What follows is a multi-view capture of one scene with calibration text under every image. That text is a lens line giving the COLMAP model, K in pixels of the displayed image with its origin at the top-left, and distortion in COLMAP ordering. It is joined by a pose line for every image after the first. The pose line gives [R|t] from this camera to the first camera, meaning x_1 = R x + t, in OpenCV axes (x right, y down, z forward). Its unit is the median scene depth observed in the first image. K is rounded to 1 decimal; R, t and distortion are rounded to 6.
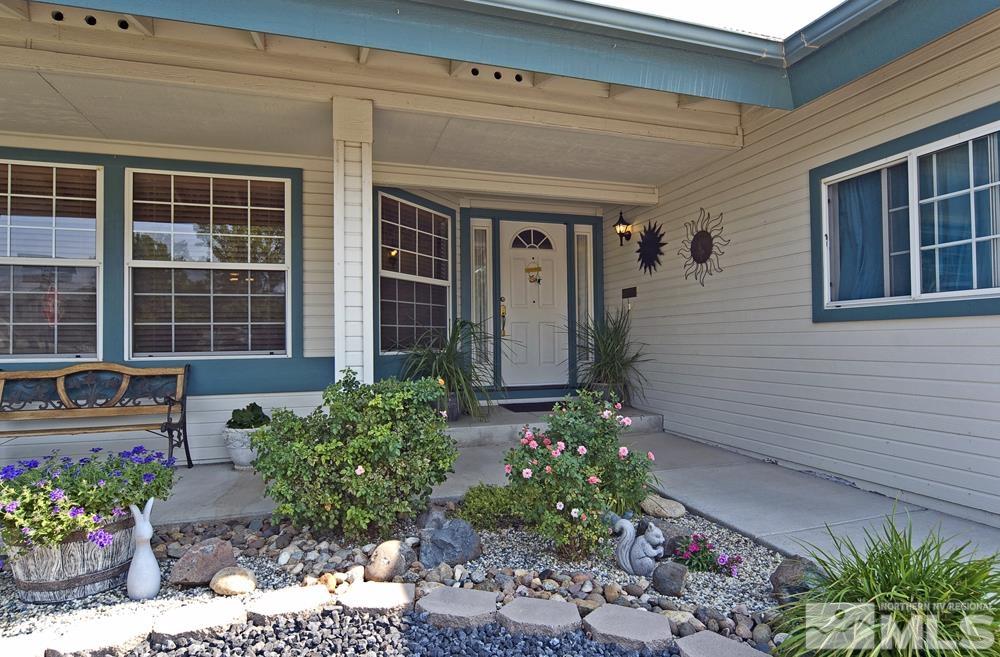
lens RADIAL K [[539.1, 0, 499.6], [0, 539.1, 333.1], [0, 0, 1]] dist [-0.007828, -0.000621]
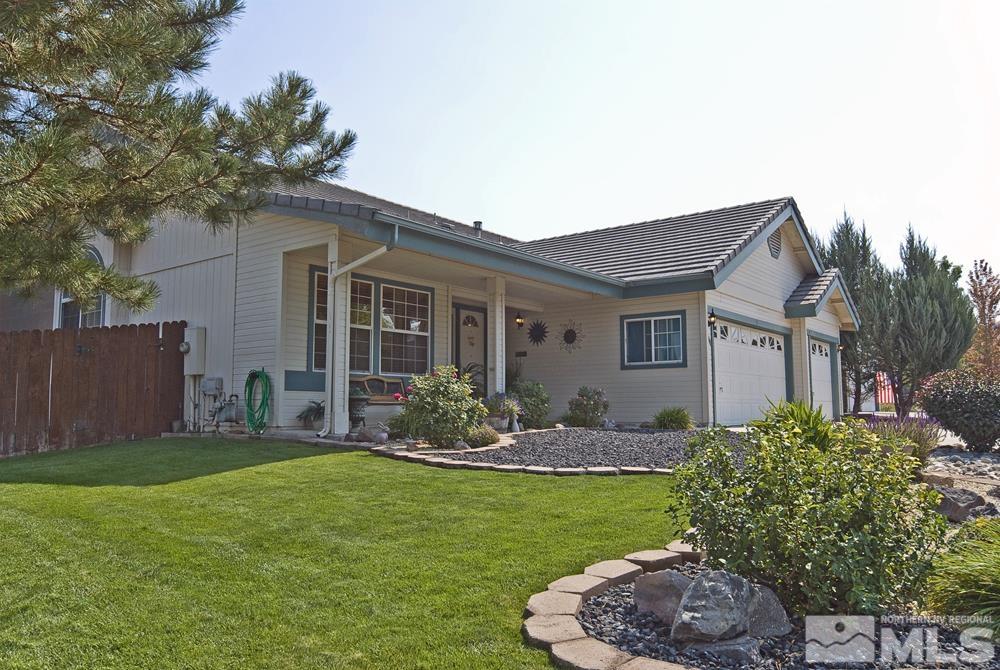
lens RADIAL K [[761.5, 0, 500.3], [0, 761.5, 336.3], [0, 0, 1]] dist [-0.000290, -0.000022]
pose [[0.808647, 0.067633, 0.584393, -2.171503], [-0.016237, 0.995557, -0.092750, 0.177807], [-0.588069, 0.065513, 0.806153, -1.771569]]
